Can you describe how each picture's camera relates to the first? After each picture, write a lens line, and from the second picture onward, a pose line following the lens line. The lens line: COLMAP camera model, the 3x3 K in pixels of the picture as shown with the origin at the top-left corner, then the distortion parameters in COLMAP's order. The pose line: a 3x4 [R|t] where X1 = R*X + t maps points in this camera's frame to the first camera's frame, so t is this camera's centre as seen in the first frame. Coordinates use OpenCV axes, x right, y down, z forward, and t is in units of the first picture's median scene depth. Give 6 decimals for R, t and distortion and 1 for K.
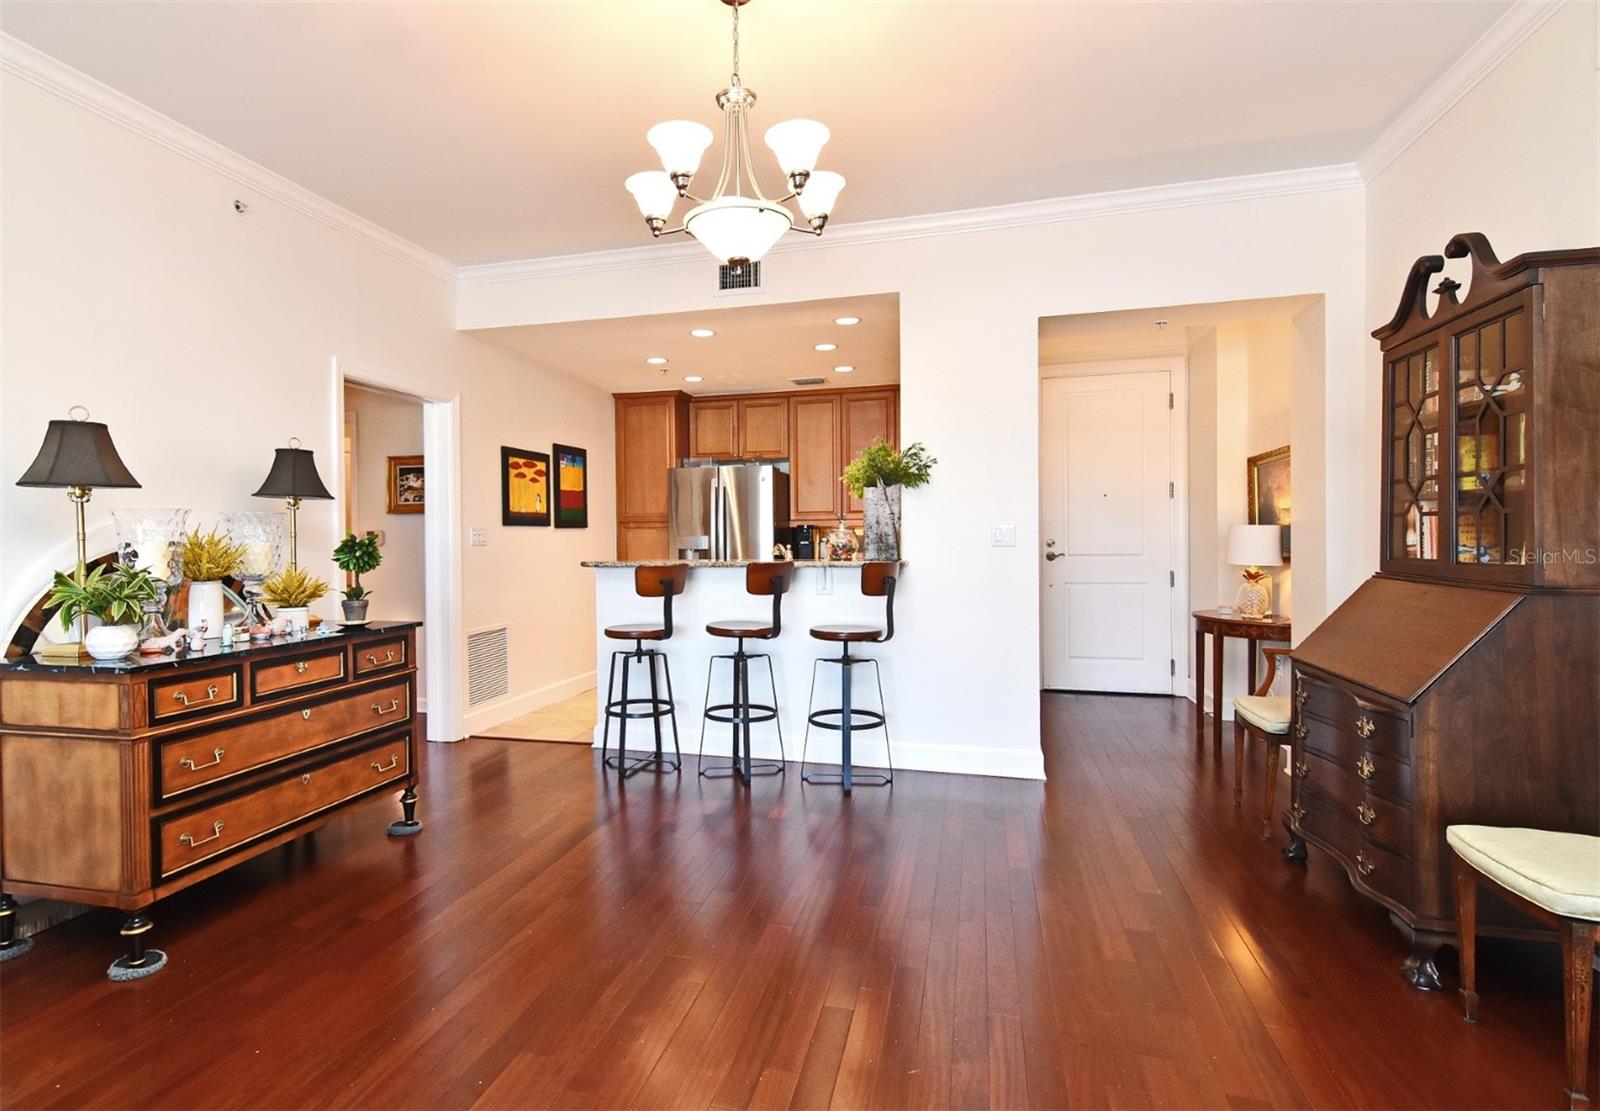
lens RADIAL K [[759.8, 0, 800.0], [0, 759.8, 555.5], [0, 0, 1]] dist [0.001918, 0.000127]
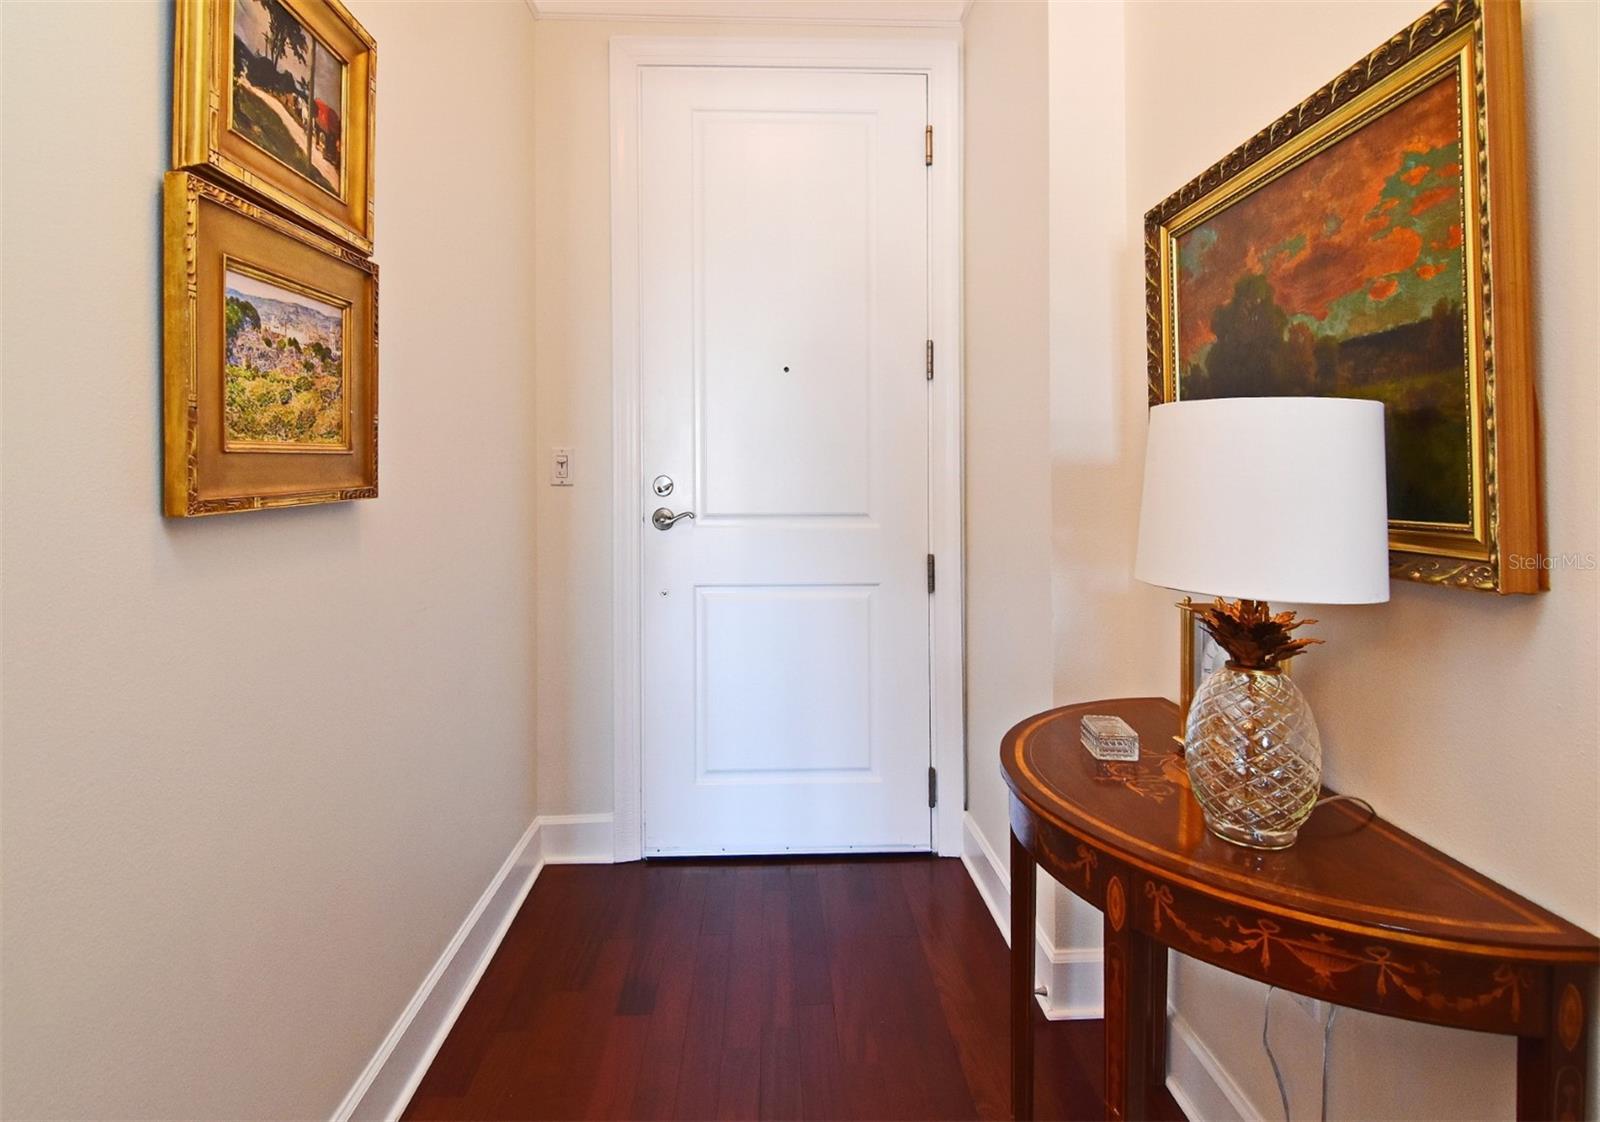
lens RADIAL K [[770.0, 0, 800.0], [0, 770.0, 561.0], [0, 0, 1]] dist [0.021955, -0.000172]
pose [[0.958821, -0.040305, 0.281136, 0.308060], [0.016143, 0.996013, 0.087736, -0.012686], [-0.283551, -0.079585, 0.955649, 0.628500]]
